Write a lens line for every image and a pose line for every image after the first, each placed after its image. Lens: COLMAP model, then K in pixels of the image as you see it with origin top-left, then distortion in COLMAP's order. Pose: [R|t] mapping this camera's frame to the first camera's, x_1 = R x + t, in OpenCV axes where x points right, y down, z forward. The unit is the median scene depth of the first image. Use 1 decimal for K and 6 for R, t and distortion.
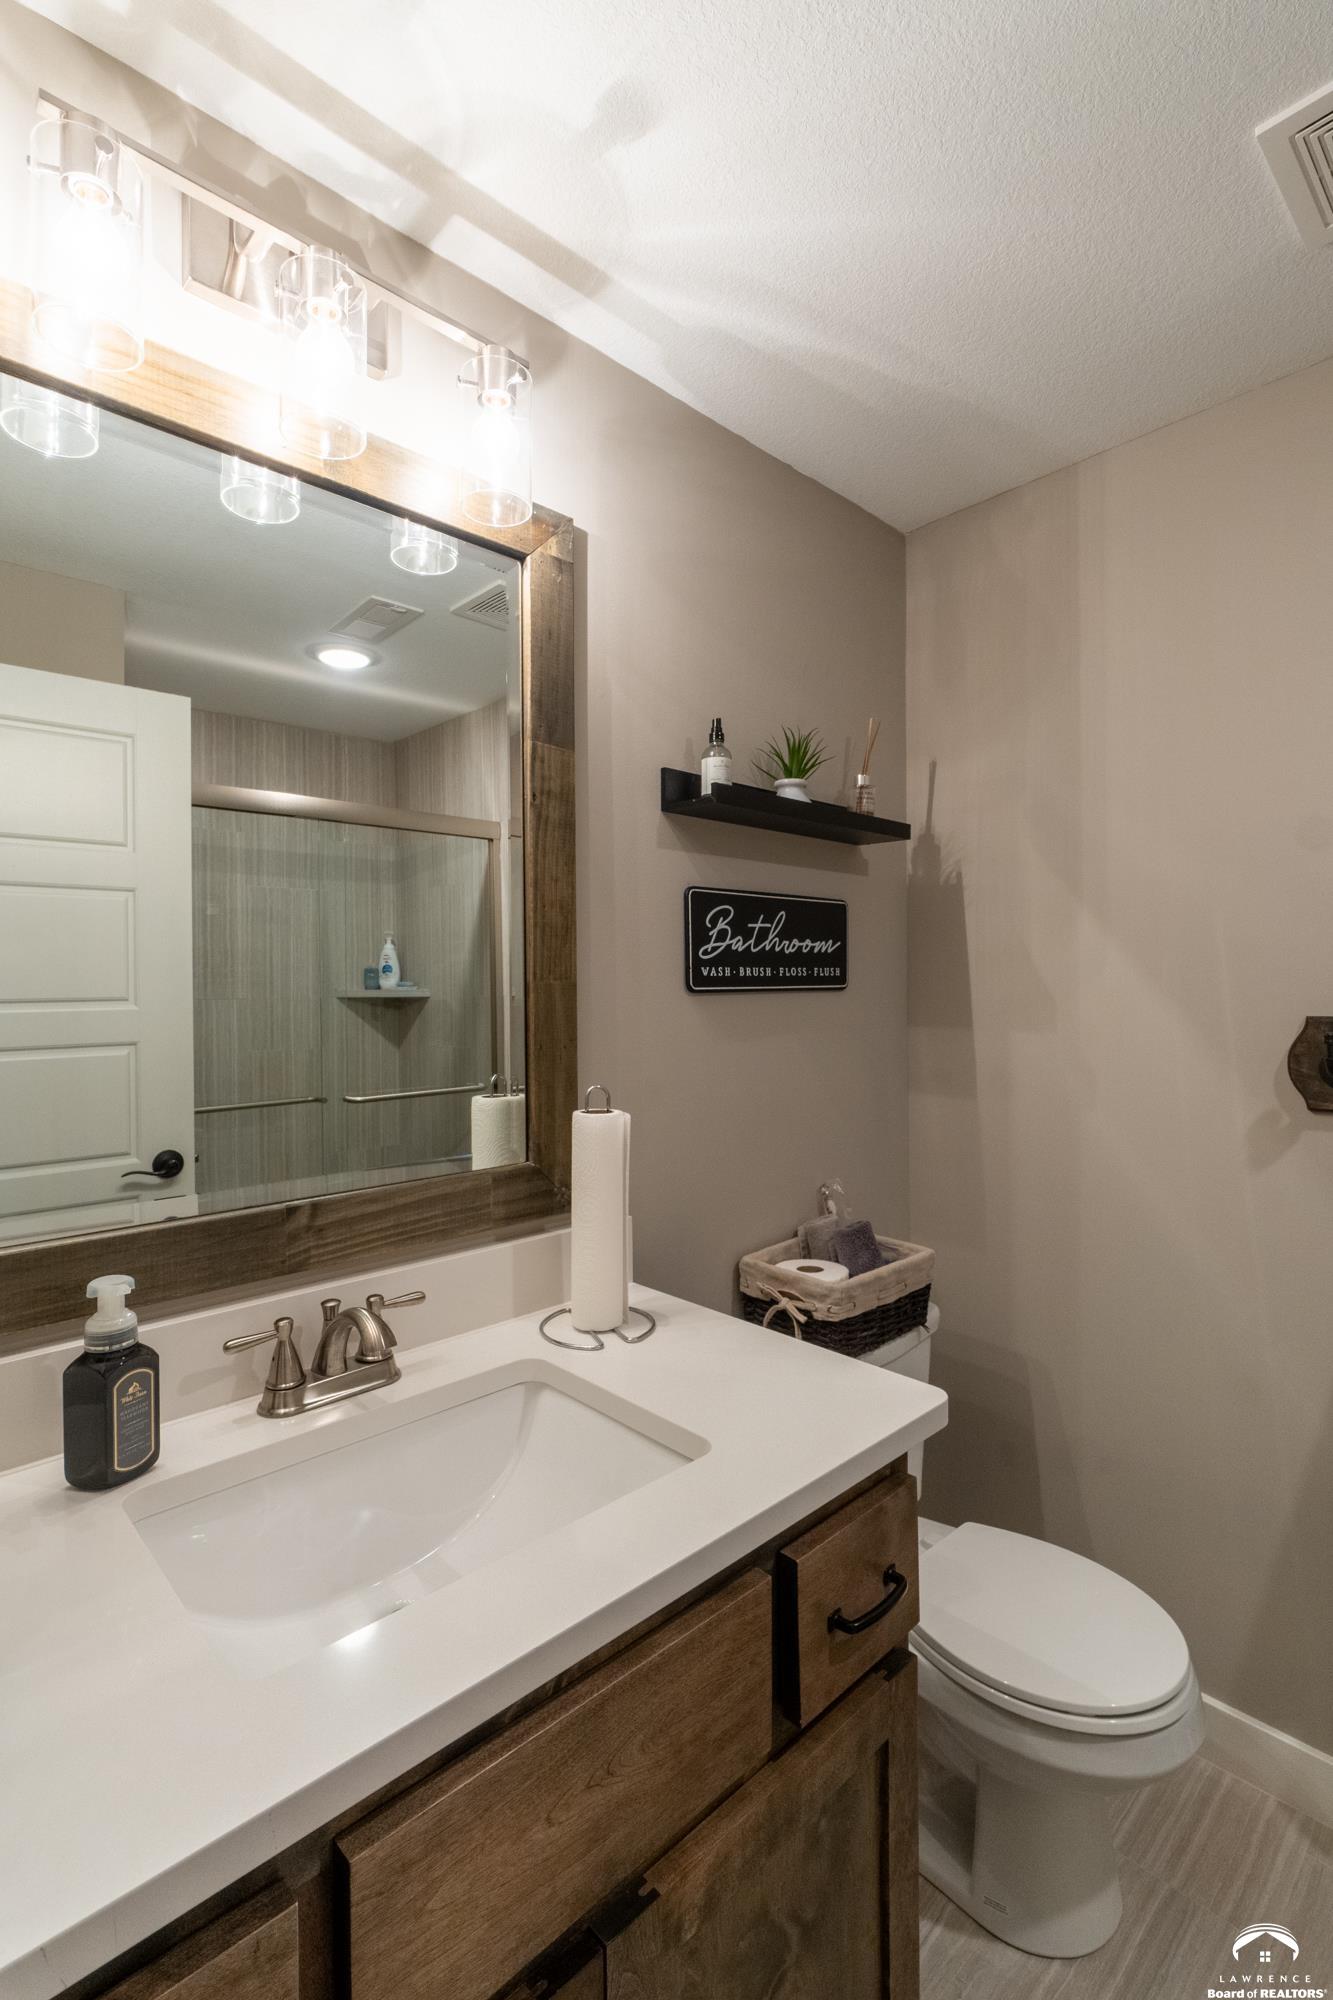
lens RADIAL K [[917.4, 0, 635.9], [0, 917.4, 993.7], [0, 0, 1]] dist [-0.013700, -0.000401]
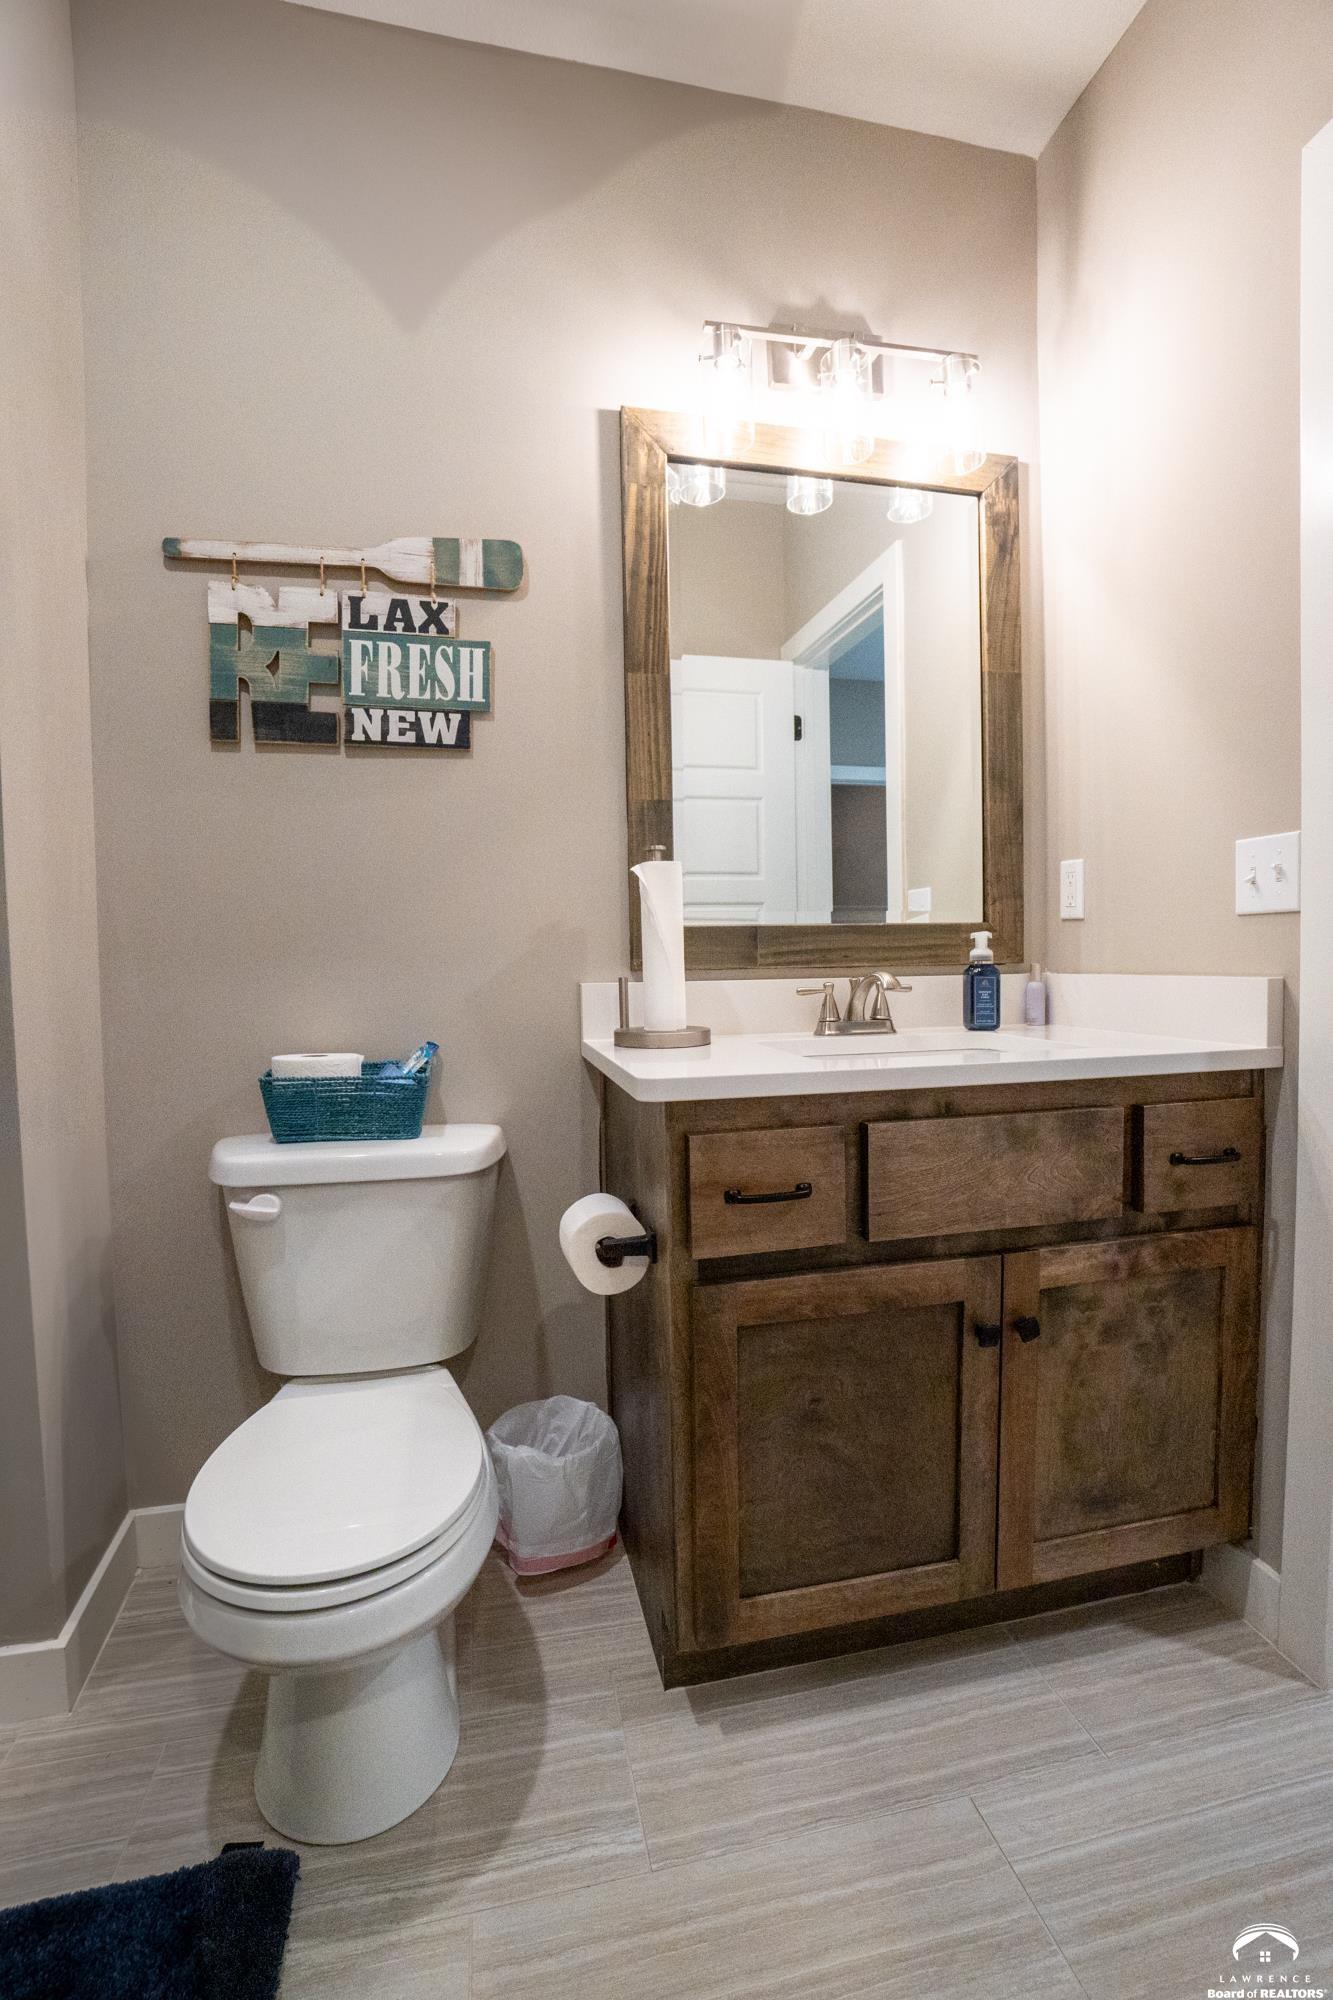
lens RADIAL K [[917.4, 0, 669.5], [0, 917.4, 991.3], [0, 0, 1]] dist [-0.013700, -0.000401]
pose [[0.863116, 0.007918, -0.504944, 0.227208], [0.013448, 0.999162, 0.038655, 0.307102], [0.504827, -0.040154, 0.862286, -0.638037]]
